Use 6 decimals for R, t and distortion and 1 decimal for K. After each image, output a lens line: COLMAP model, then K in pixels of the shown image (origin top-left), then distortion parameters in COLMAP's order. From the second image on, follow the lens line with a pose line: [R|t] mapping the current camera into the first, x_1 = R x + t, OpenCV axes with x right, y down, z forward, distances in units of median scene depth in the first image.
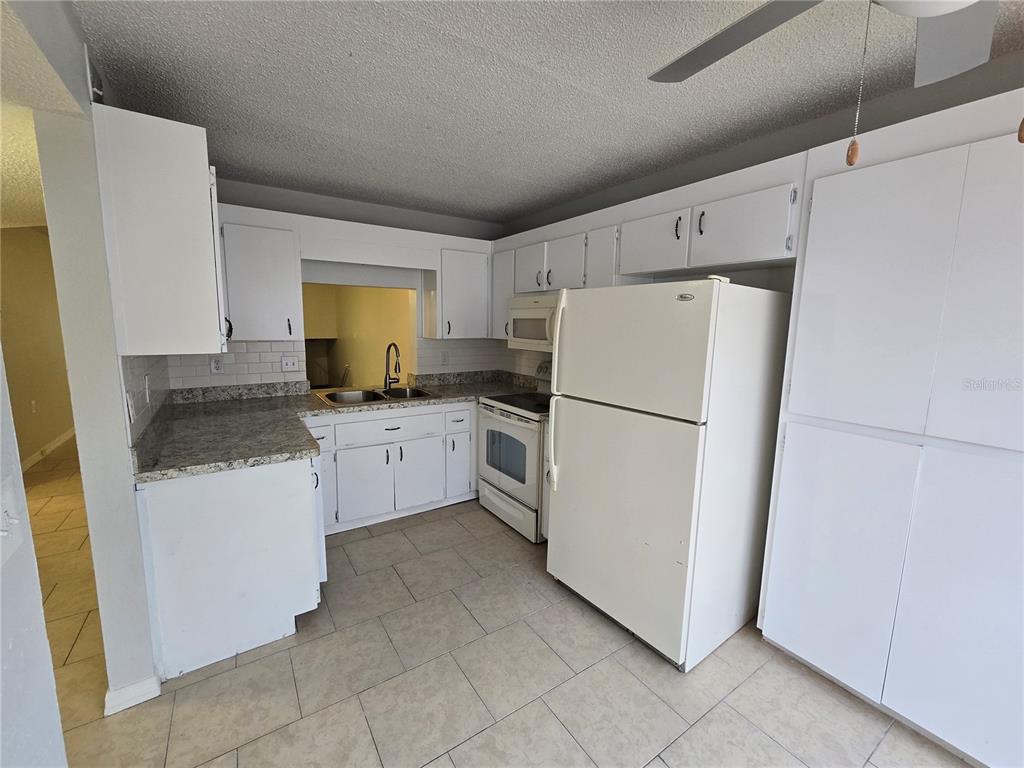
lens RADIAL K [[418.2, 0, 511.0], [0, 418.2, 383.5], [0, 0, 1]] dist [0.001065, 0.001095]
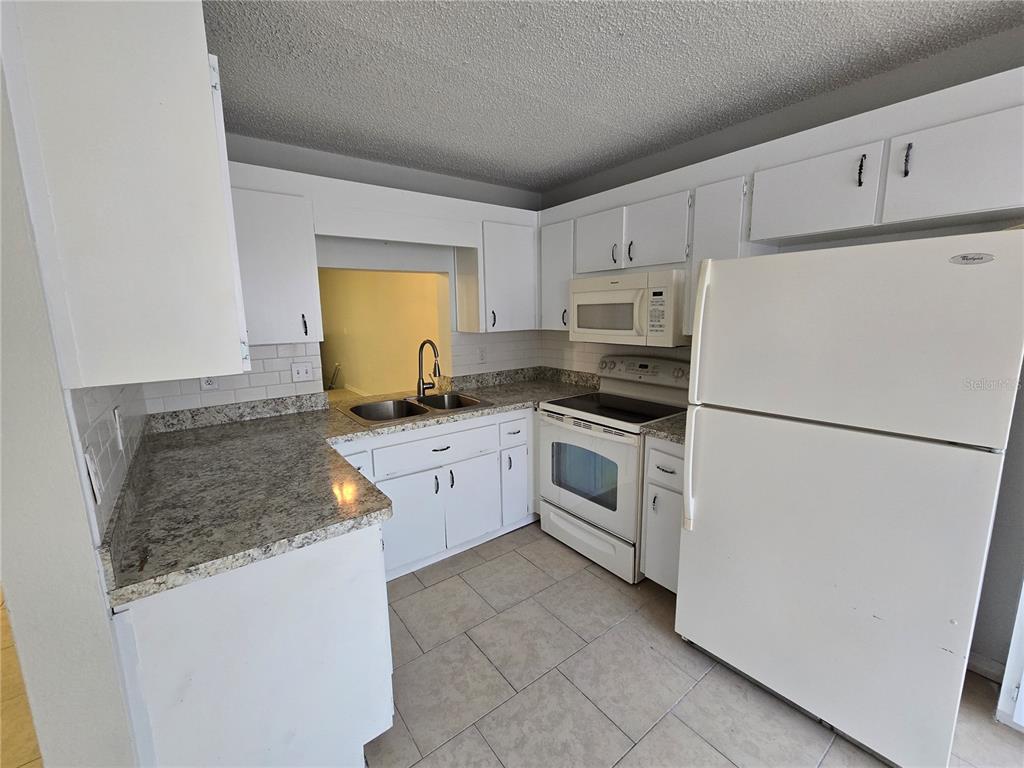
lens RADIAL K [[418.2, 0, 511.9], [0, 418.2, 383.8], [0, 0, 1]] dist [0.001065, 0.001095]
pose [[0.997835, -0.042654, 0.050065, -0.197899], [0.041270, 0.998746, 0.028351, -0.034613], [-0.051211, -0.026224, 0.998343, 0.220053]]
